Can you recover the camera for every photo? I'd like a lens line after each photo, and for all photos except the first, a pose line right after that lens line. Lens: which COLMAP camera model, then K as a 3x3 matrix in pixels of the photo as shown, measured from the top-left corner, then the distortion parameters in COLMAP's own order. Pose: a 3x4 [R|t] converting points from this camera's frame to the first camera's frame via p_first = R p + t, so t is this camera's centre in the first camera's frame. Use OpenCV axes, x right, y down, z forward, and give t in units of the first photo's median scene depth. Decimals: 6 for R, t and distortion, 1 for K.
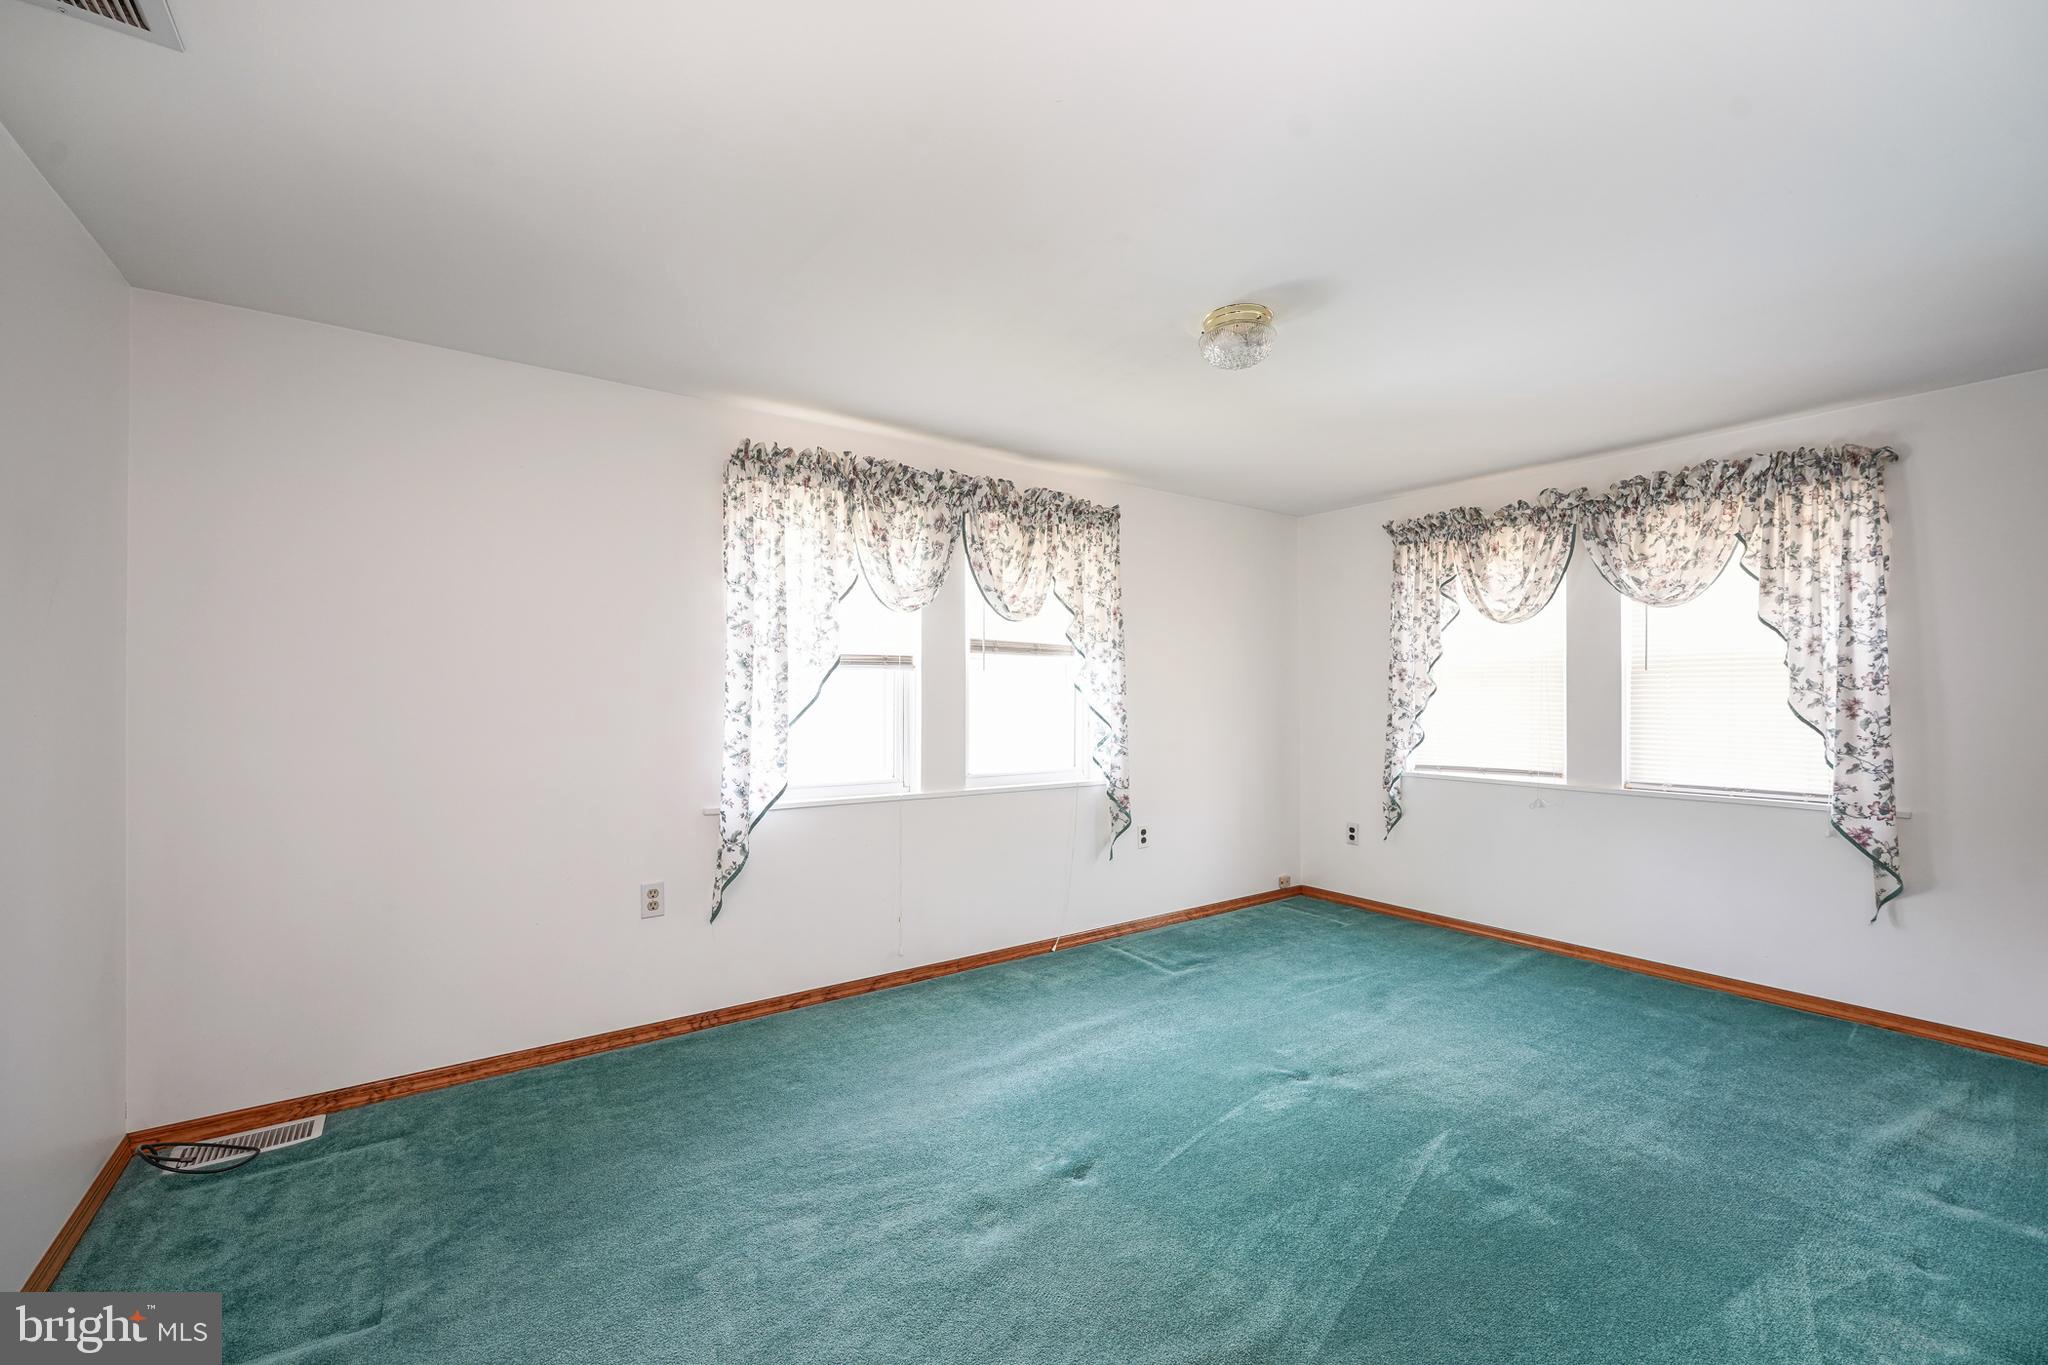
lens RADIAL K [[831.1, 0, 1030.1], [0, 831.1, 703.4], [0, 0, 1]] dist [0.000433, 0.000162]
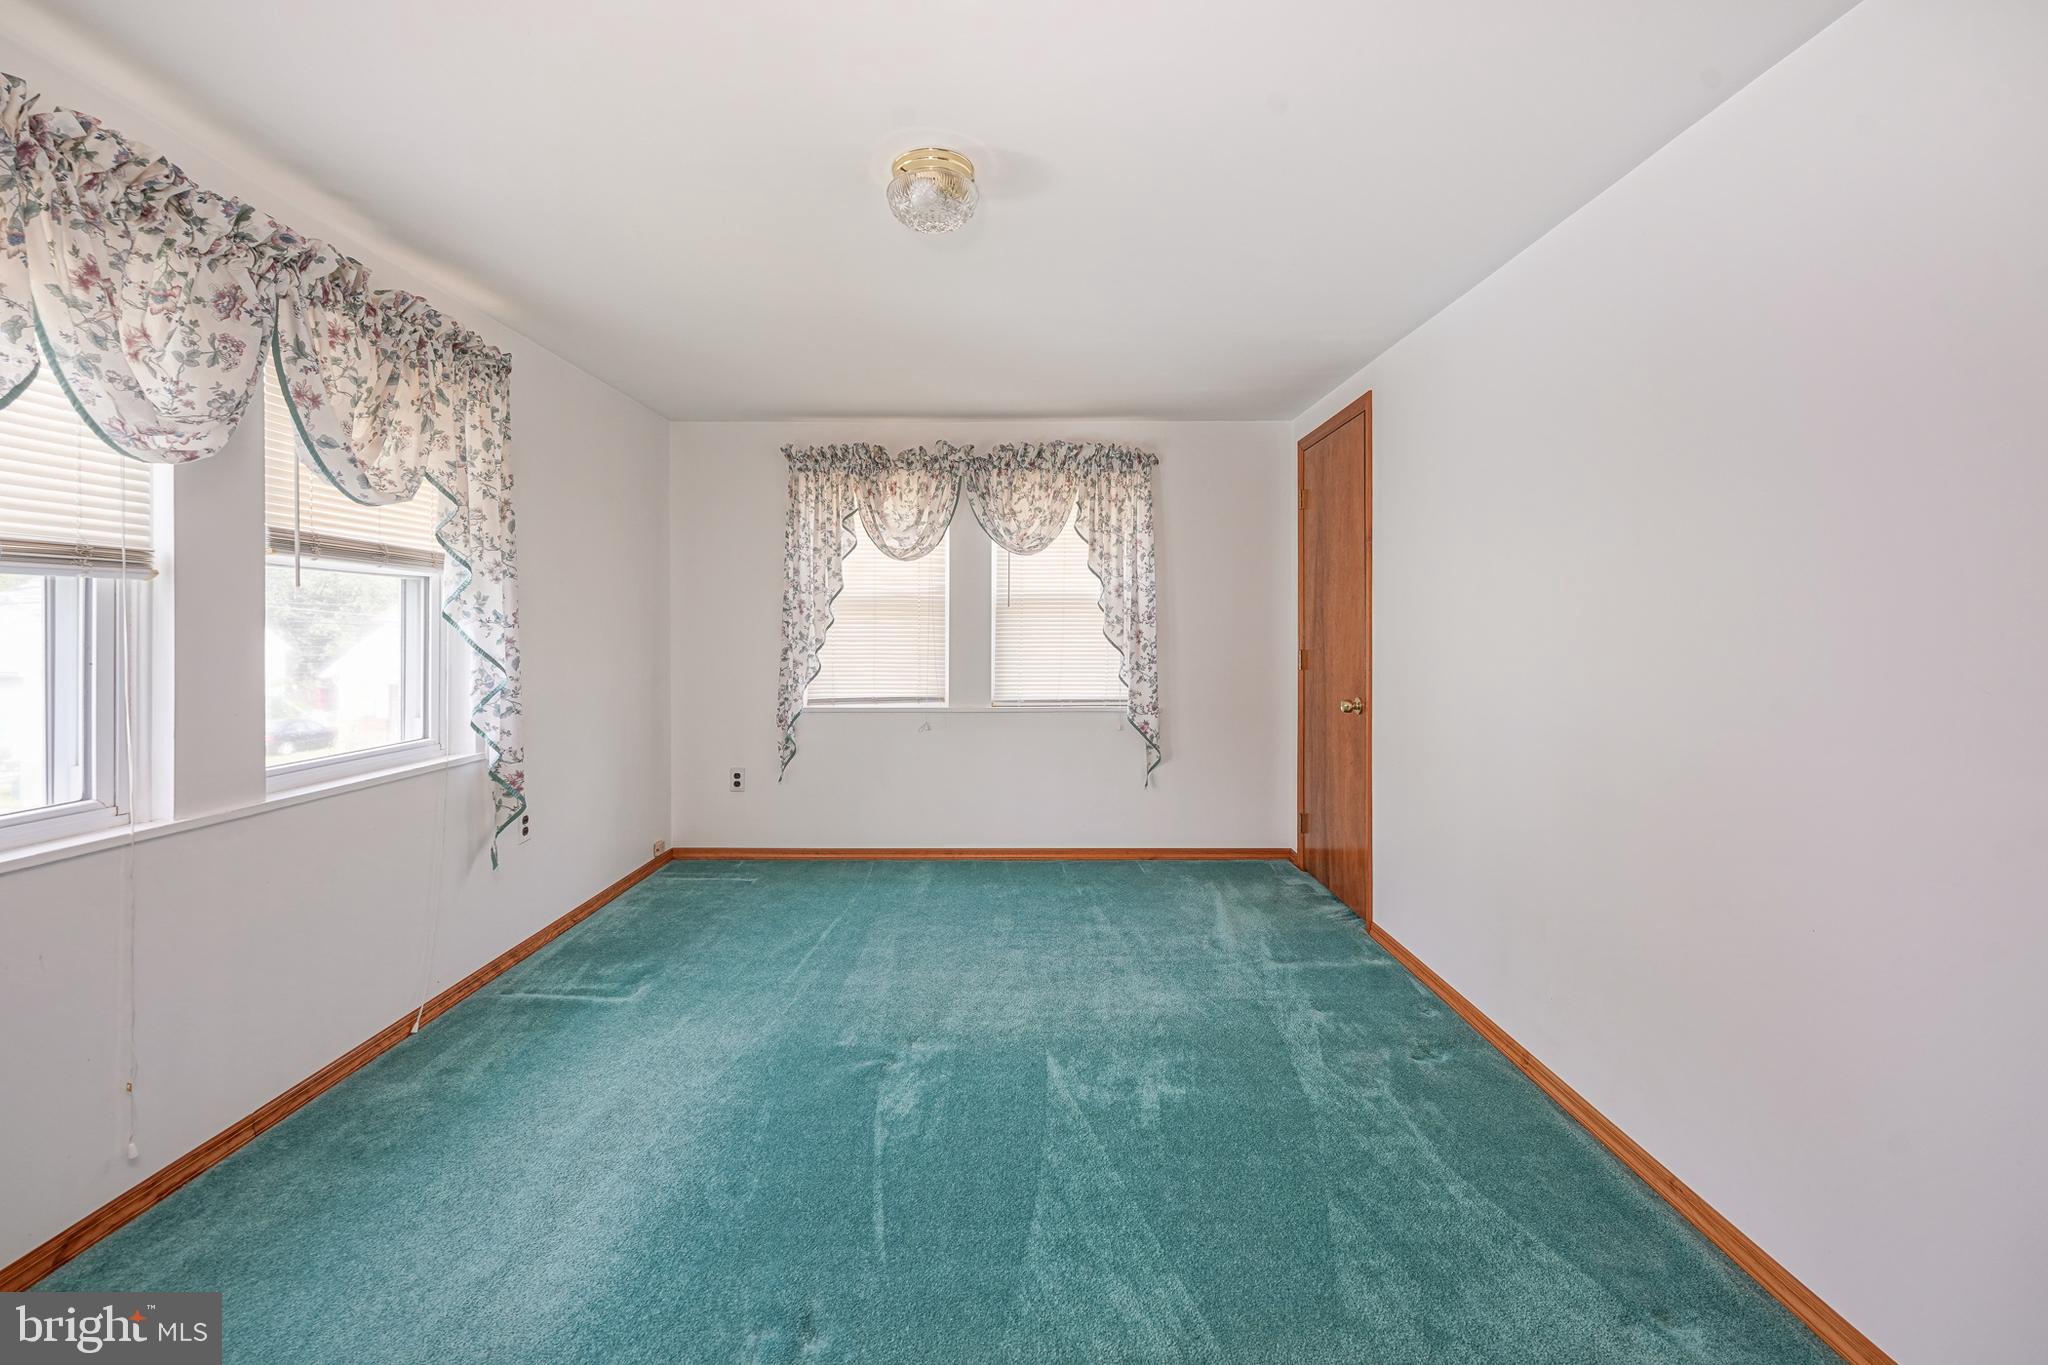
lens RADIAL K [[843.1, 0, 1015.8], [0, 843.1, 636.5], [0, 0, 1]] dist [0.000493, 0.000078]
pose [[0.595785, -0.010016, 0.803081, -0.222681], [0.009918, 0.999938, 0.005113, -0.002806], [-0.803083, 0.004919, 0.595847, 0.259703]]
